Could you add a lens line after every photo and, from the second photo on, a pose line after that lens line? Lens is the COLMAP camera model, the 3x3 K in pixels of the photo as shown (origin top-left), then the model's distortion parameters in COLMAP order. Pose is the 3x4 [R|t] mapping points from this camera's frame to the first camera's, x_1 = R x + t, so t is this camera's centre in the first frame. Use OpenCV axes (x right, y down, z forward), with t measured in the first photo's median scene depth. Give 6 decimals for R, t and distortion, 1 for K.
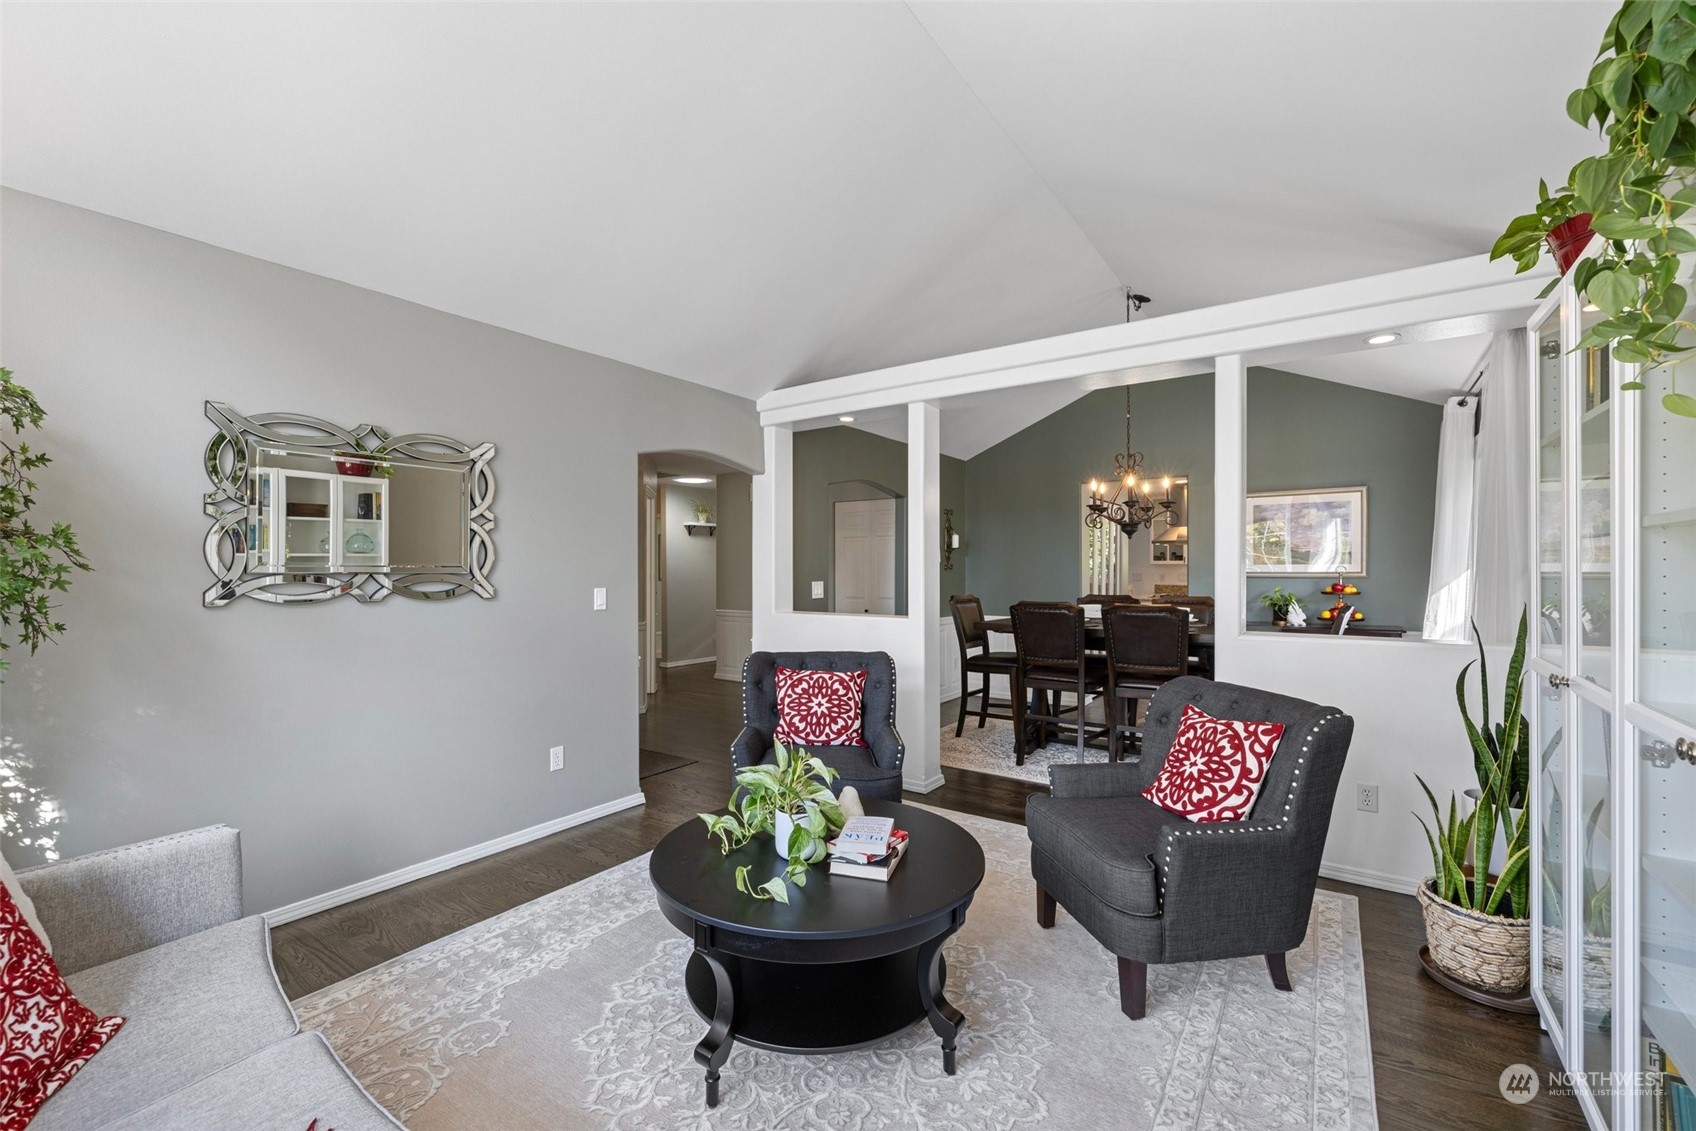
lens RADIAL K [[710.0, 0, 845.9], [0, 710.0, 570.4], [0, 0, 1]] dist [0.001940, 0.001624]
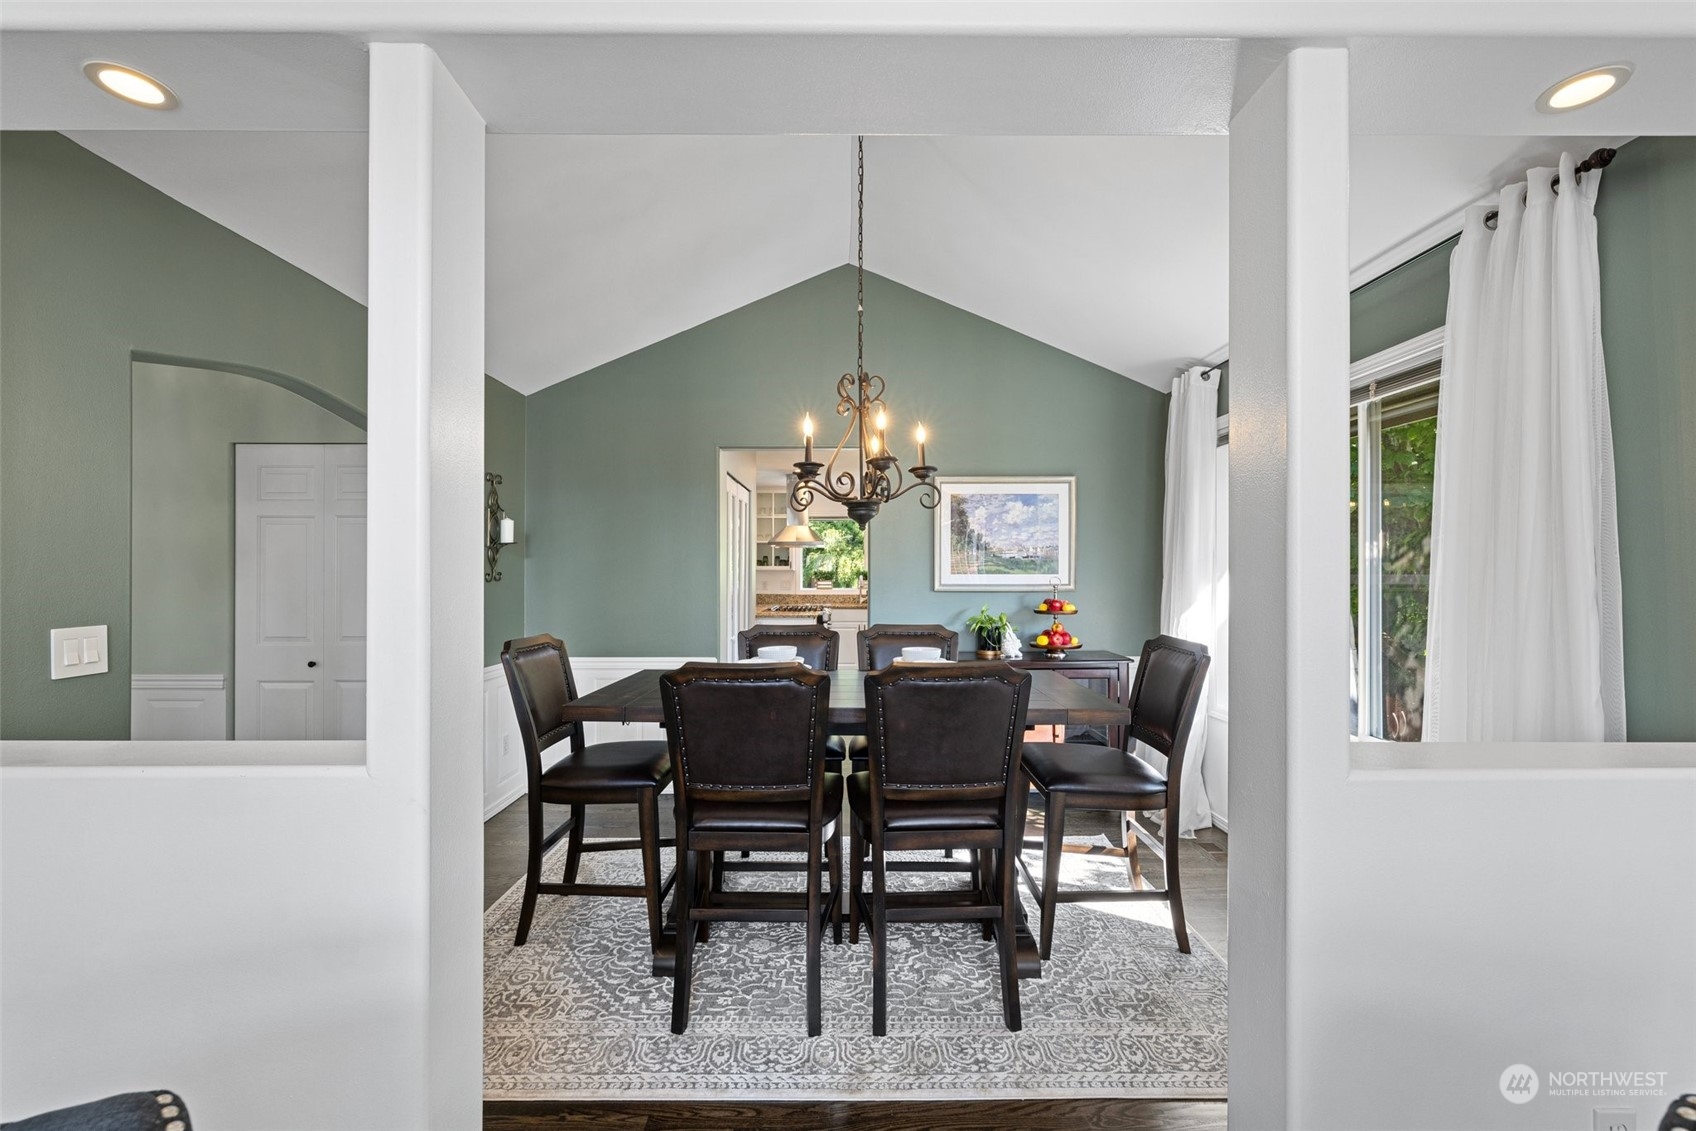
lens RADIAL K [[710.0, 0, 854.6], [0, 710.0, 577.0], [0, 0, 1]] dist [0.001940, 0.001624]
pose [[0.812803, -0.003524, 0.582529, 0.064175], [0.000637, 0.999986, 0.005161, -0.009584], [-0.582539, -0.003824, 0.812794, 0.488042]]
